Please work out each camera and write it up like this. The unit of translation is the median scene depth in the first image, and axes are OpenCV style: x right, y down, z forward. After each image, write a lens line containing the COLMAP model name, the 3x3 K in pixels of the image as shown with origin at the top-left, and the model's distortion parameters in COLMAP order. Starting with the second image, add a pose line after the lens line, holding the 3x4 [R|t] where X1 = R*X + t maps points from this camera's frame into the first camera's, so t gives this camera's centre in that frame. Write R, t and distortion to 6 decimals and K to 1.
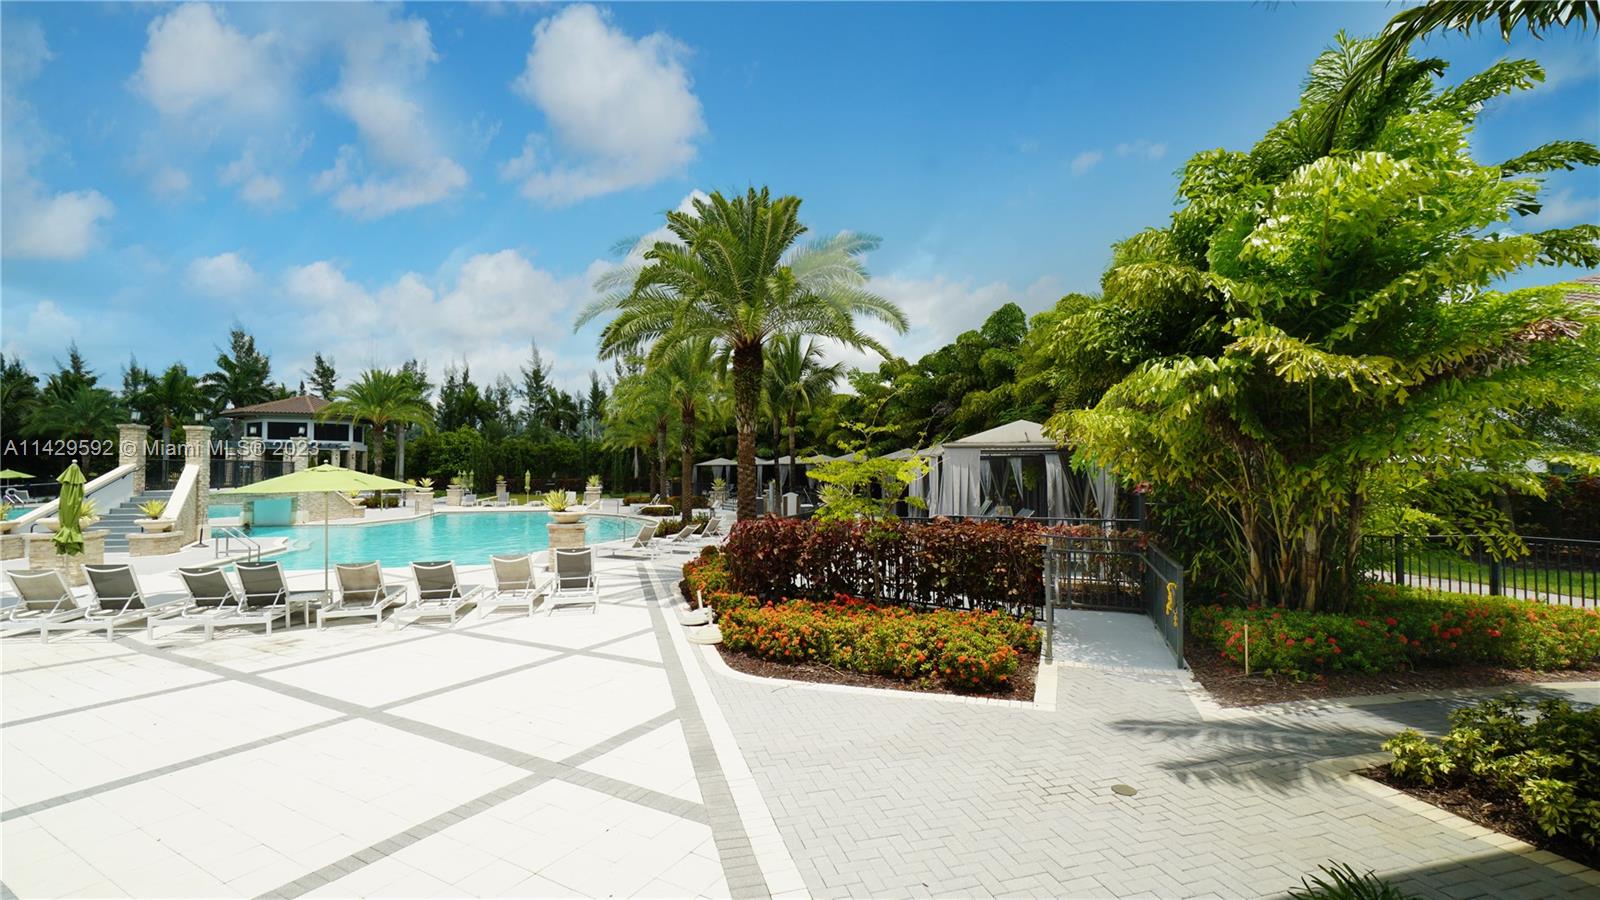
lens RADIAL K [[679.9, 0, 792.5], [0, 679.9, 450.0], [0, 0, 1]] dist [-0.020525, 0.008362]
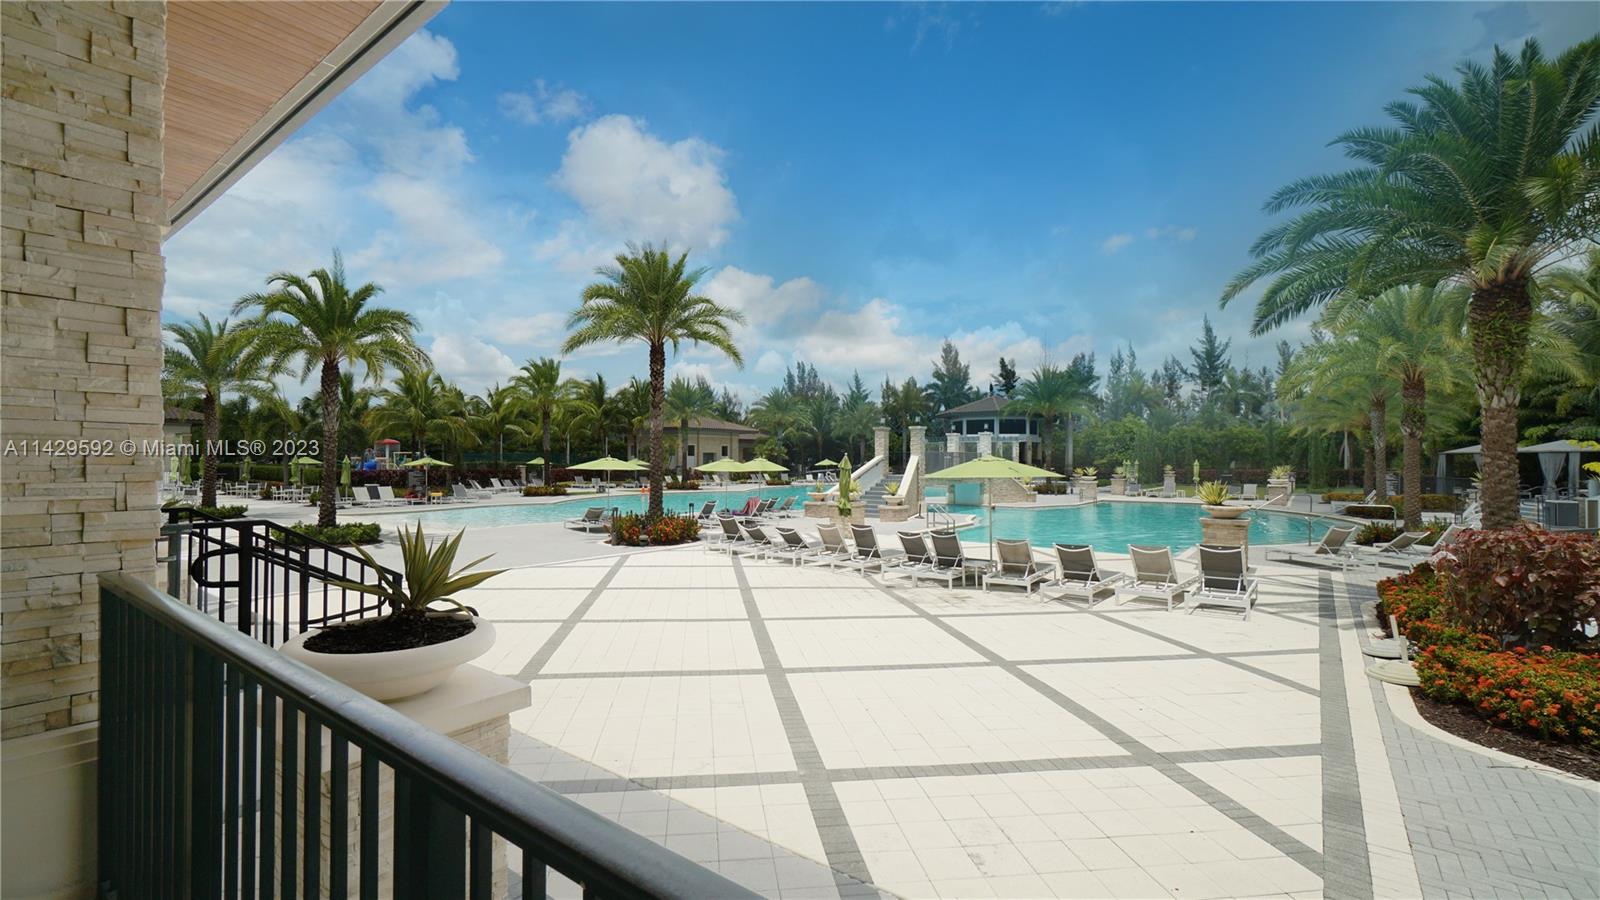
lens RADIAL K [[687.5, 0, 803.7], [0, 687.5, 456.7], [0, 0, 1]] dist [0.001076, 0.000281]
pose [[0.620511, -0.002722, -0.784193, 0.047958], [0.022870, 0.999631, 0.014627, -0.001178], [0.783864, -0.027011, 0.620344, -0.011525]]
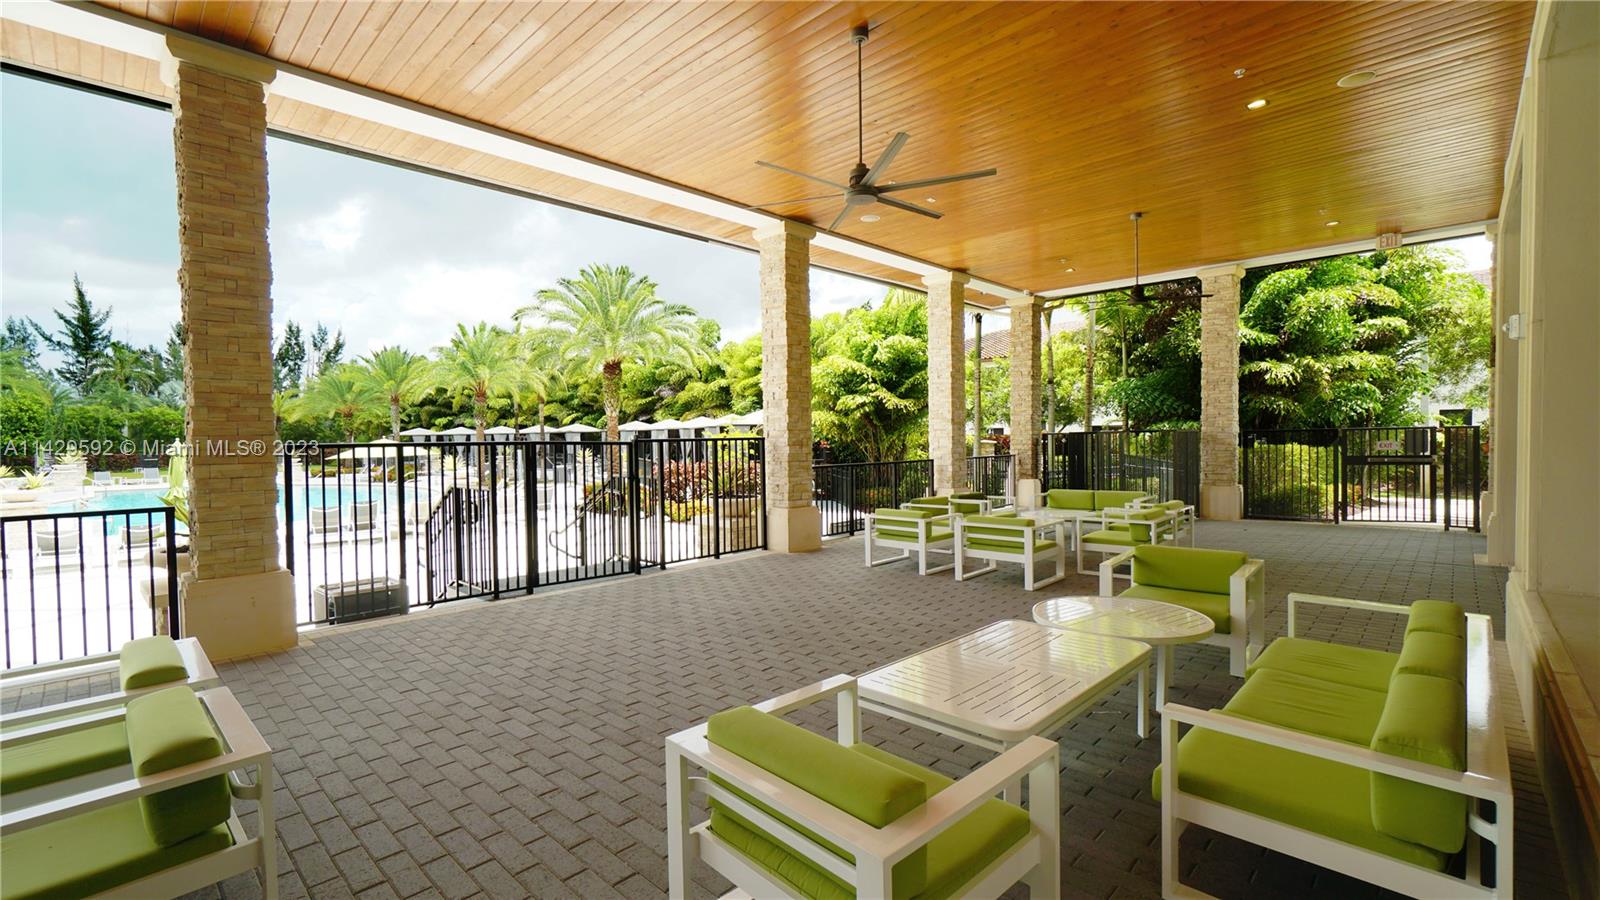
lens RADIAL K [[679.9, 0, 792.5], [0, 679.9, 450.0], [0, 0, 1]] dist [-0.020525, 0.008362]
pose [[0.855707, -0.021832, 0.517000, -0.564271], [-0.003487, 0.998844, 0.047950, -0.024283], [-0.517449, -0.042834, 0.854641, -0.650700]]
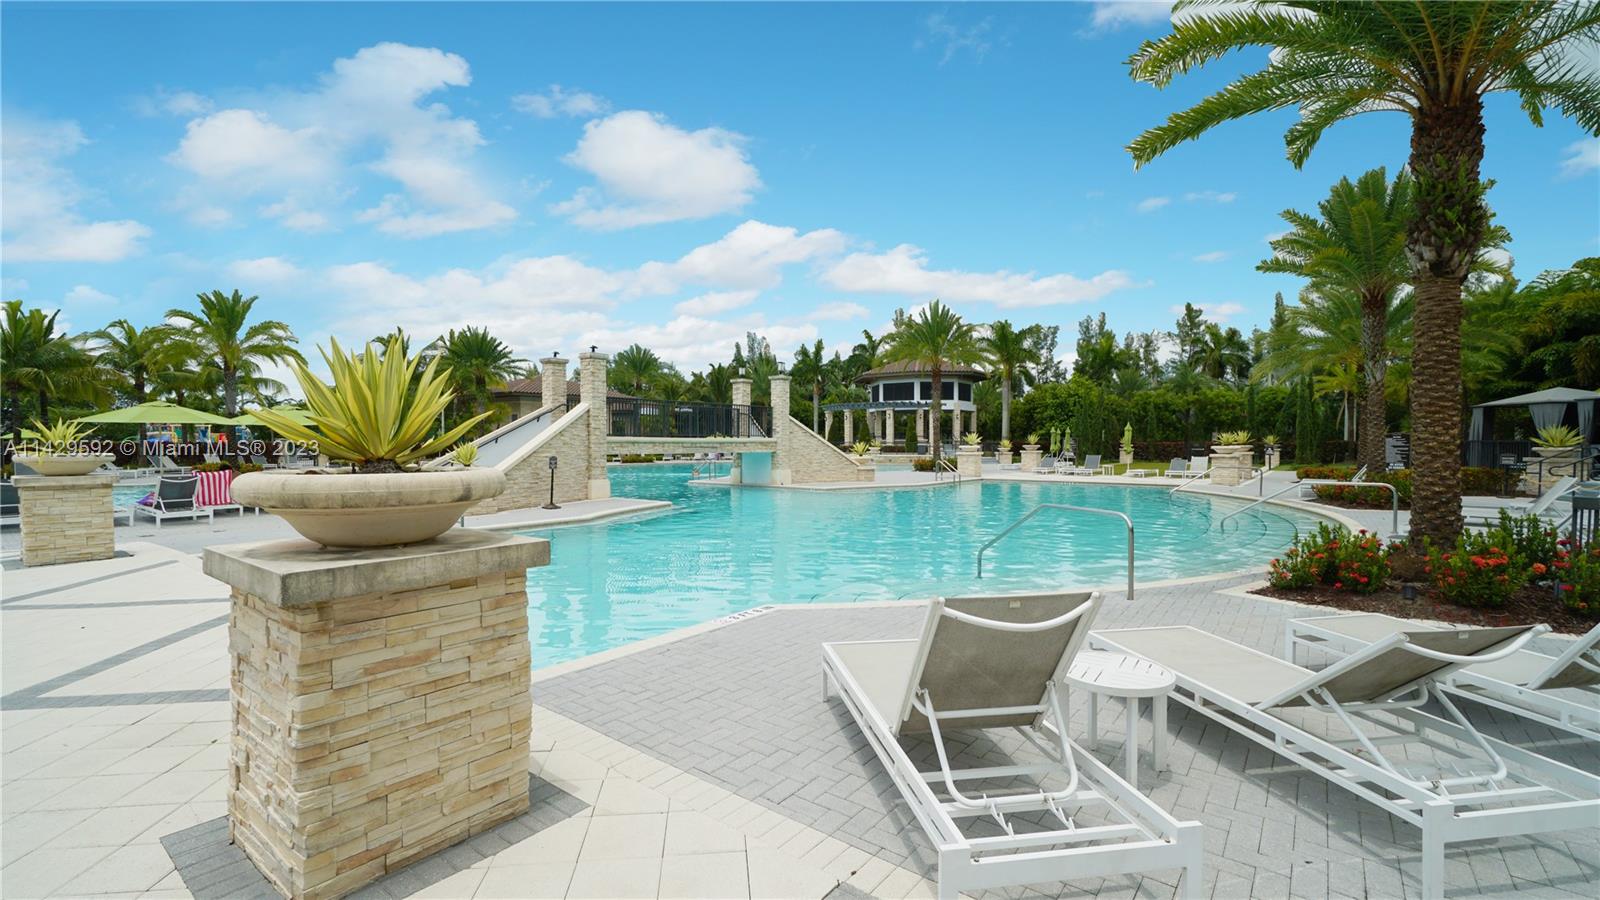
lens RADIAL K [[679.9, 0, 792.5], [0, 679.9, 450.0], [0, 0, 1]] dist [-0.020525, 0.008362]
pose [[0.590909, 0.008130, -0.806697, -0.168523], [0.025579, 0.999258, 0.028807, 0.103653], [0.806332, -0.037656, 0.590263, 1.210420]]
